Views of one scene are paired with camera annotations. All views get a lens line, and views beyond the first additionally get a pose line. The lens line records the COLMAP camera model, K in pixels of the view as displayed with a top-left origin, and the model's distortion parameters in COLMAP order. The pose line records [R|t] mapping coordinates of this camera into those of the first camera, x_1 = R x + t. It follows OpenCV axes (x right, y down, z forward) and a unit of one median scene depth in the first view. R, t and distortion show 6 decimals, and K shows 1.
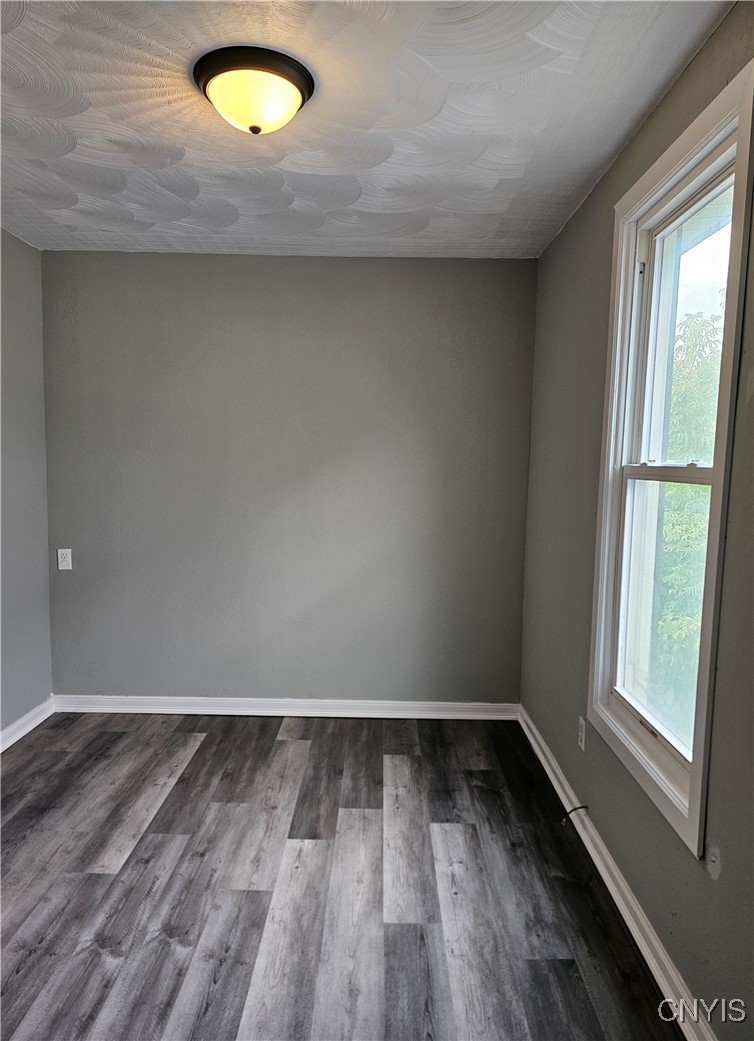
lens RADIAL K [[660.6, 0, 377.0], [0, 660.6, 520.5], [0, 0, 1]] dist [0.001758, 0.000299]
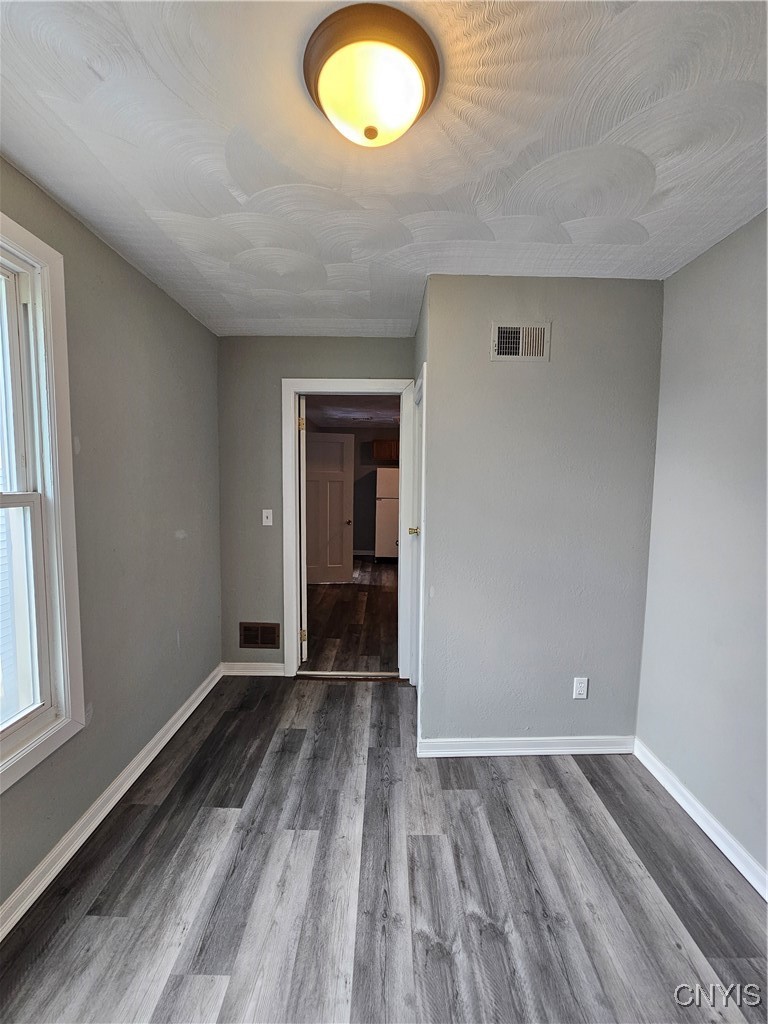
lens RADIAL K [[423.8, 0, 384.0], [0, 423.8, 512.0], [0, 0, 1]] dist [-0.001471, 0.000223]
pose [[-0.999633, -0.026749, 0.004391, -0.216615], [-0.025619, 0.985227, 0.169324, -0.181838], [-0.008855, 0.169149, -0.985551, 1.634043]]
